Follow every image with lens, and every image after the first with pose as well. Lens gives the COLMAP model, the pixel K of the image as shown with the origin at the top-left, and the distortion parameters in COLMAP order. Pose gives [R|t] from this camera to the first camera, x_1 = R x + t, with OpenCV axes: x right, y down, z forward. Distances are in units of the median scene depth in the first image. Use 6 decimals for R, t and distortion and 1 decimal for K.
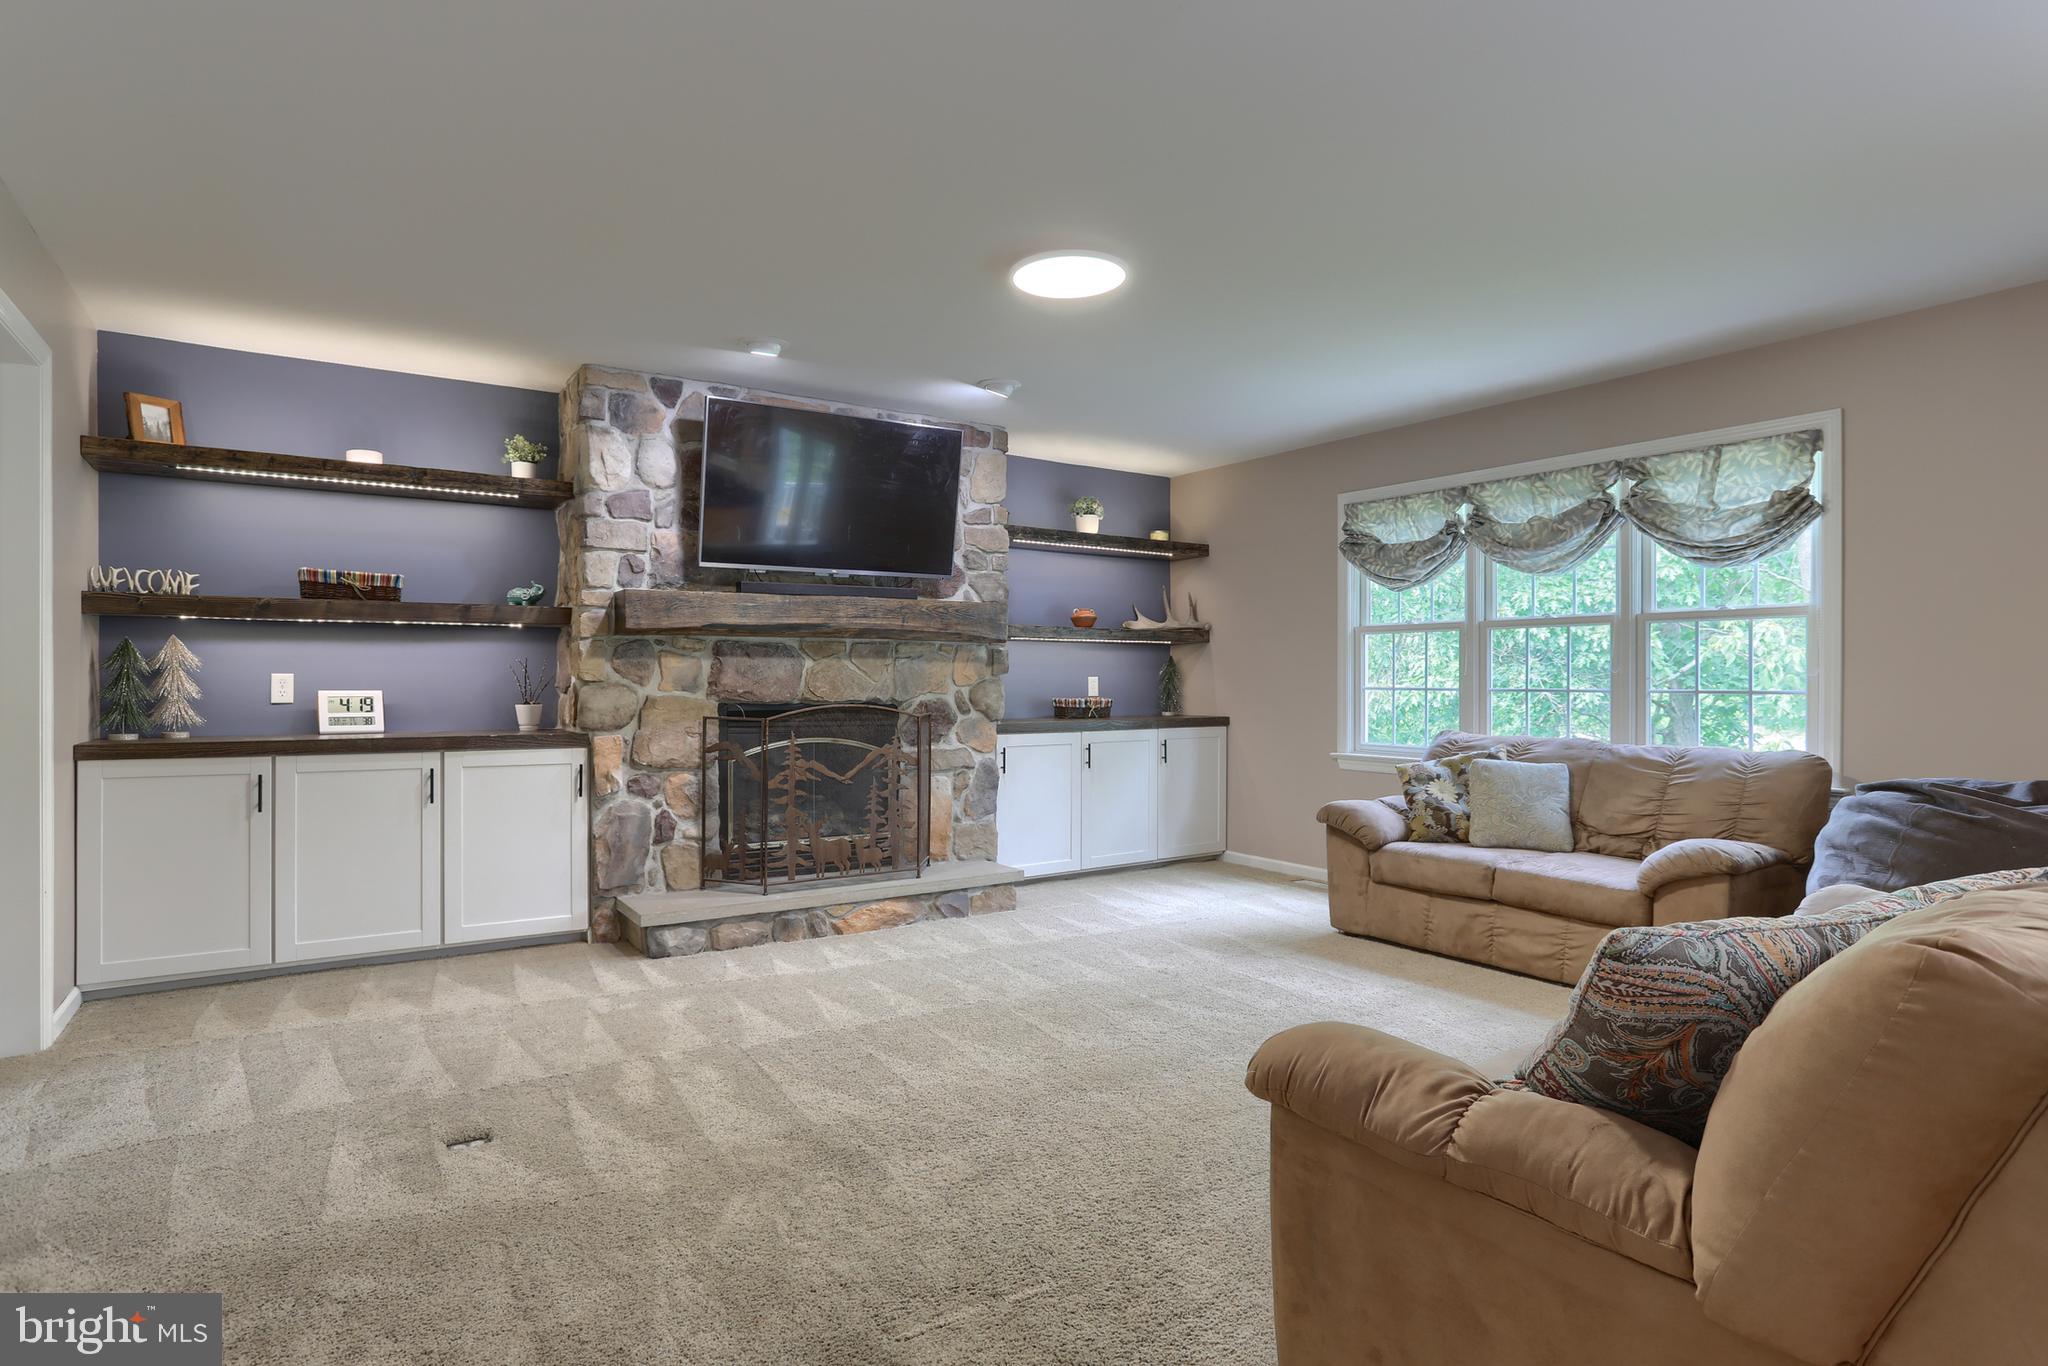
lens RADIAL K [[1052.9, 0, 1008.6], [0, 1052.9, 689.4], [0, 0, 1]] dist [-0.049196, 0.022168]
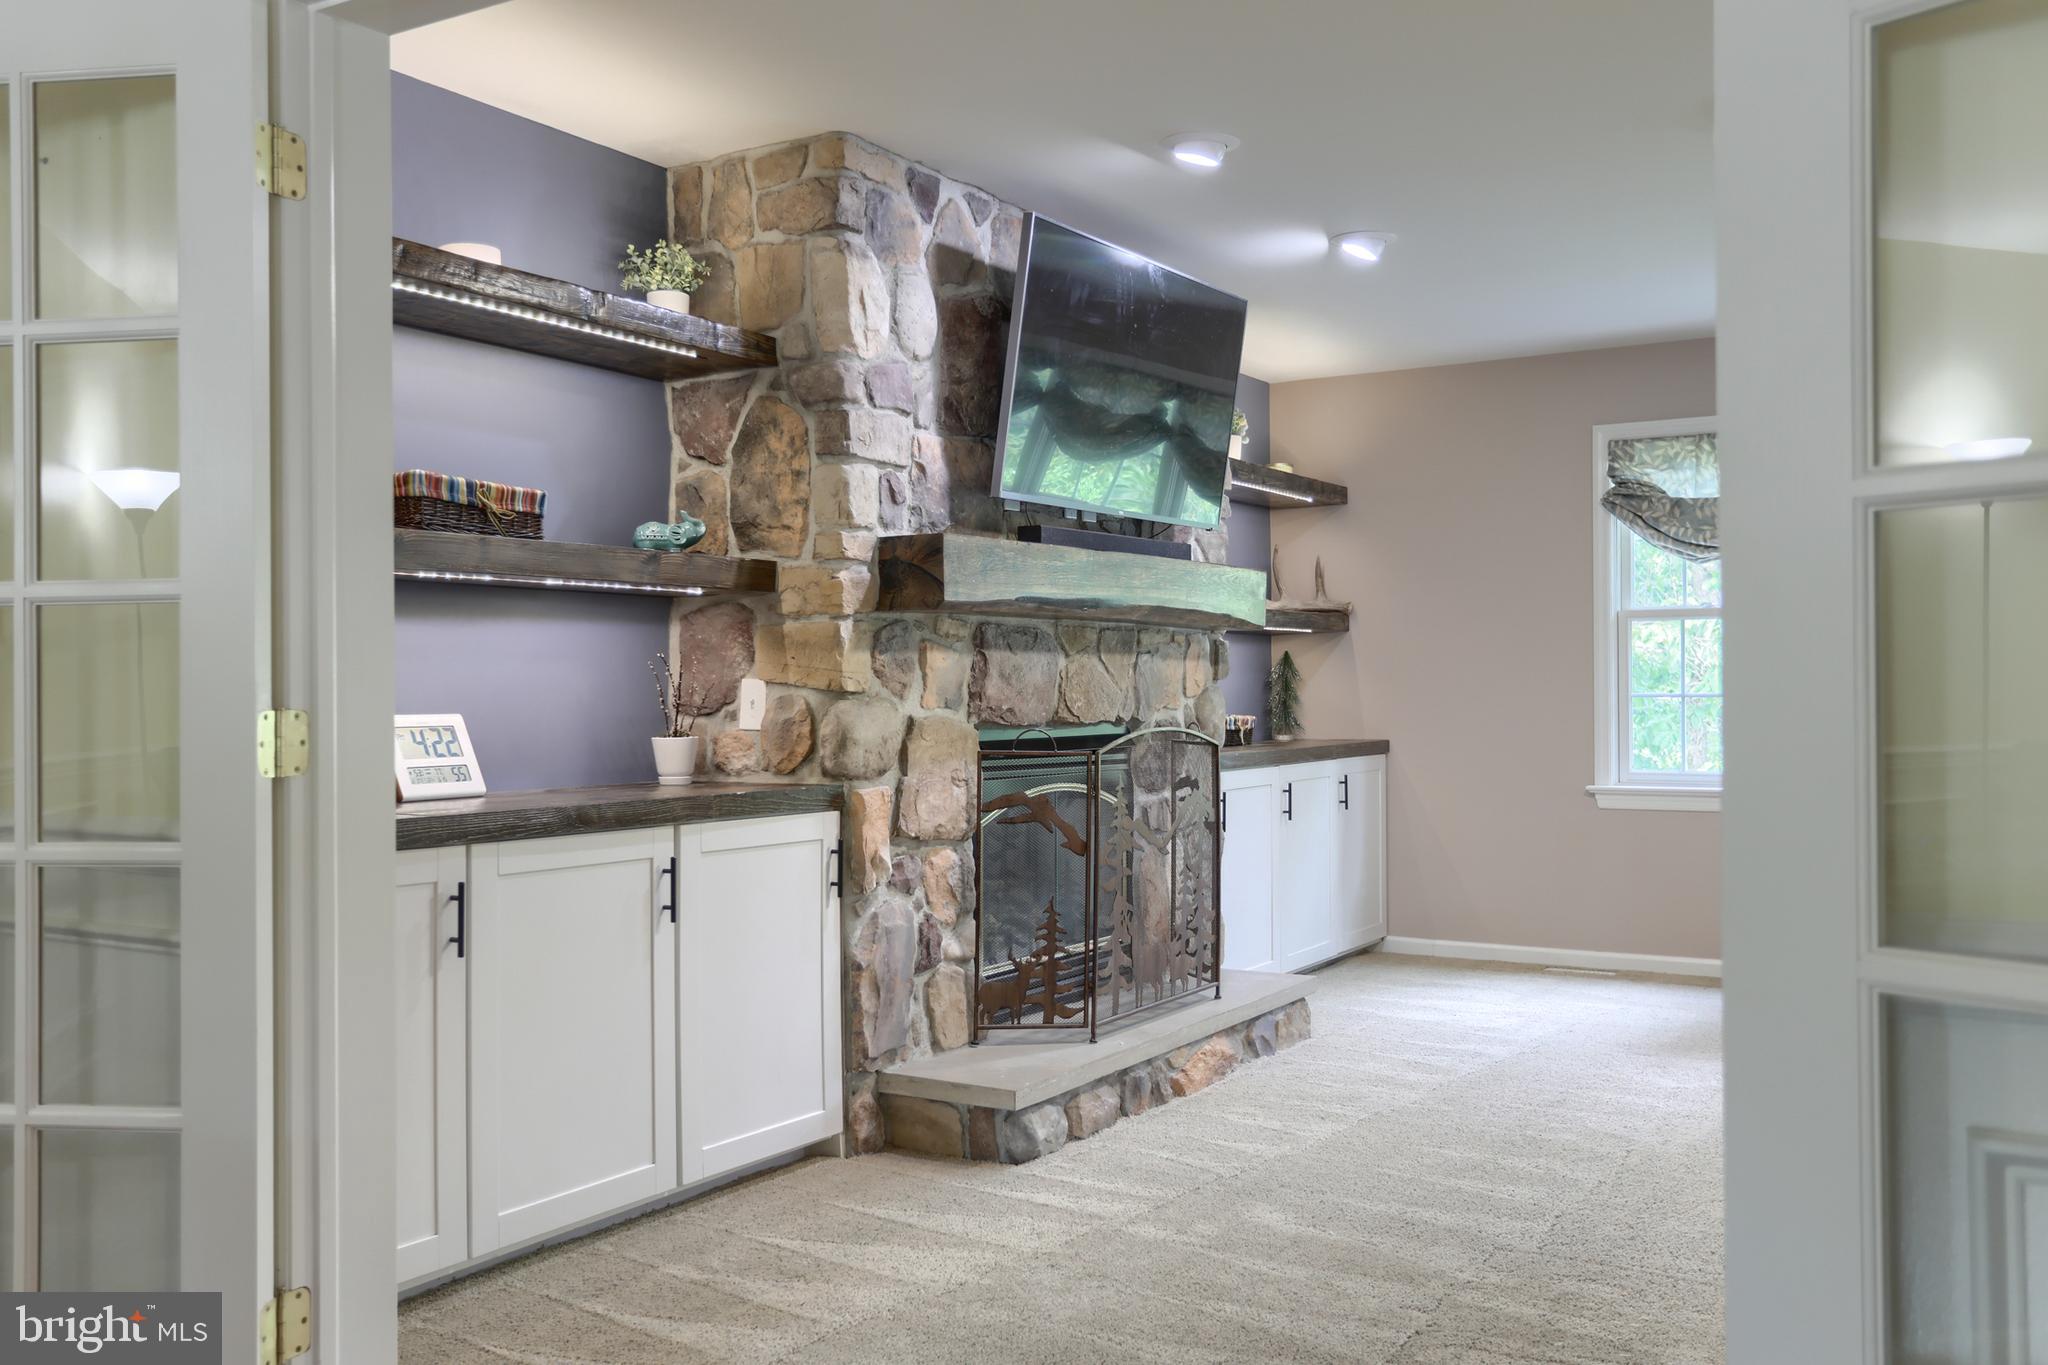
lens RADIAL K [[1748.3, 0, 986.7], [0, 1748.3, 690.4], [0, 0, 1]] dist [-0.011554, 0.007389]
pose [[0.911038, -0.008079, 0.412244, -0.704282], [0.012428, 0.999892, -0.007870, -0.000549], [-0.412136, 0.012293, 0.911039, 0.103139]]
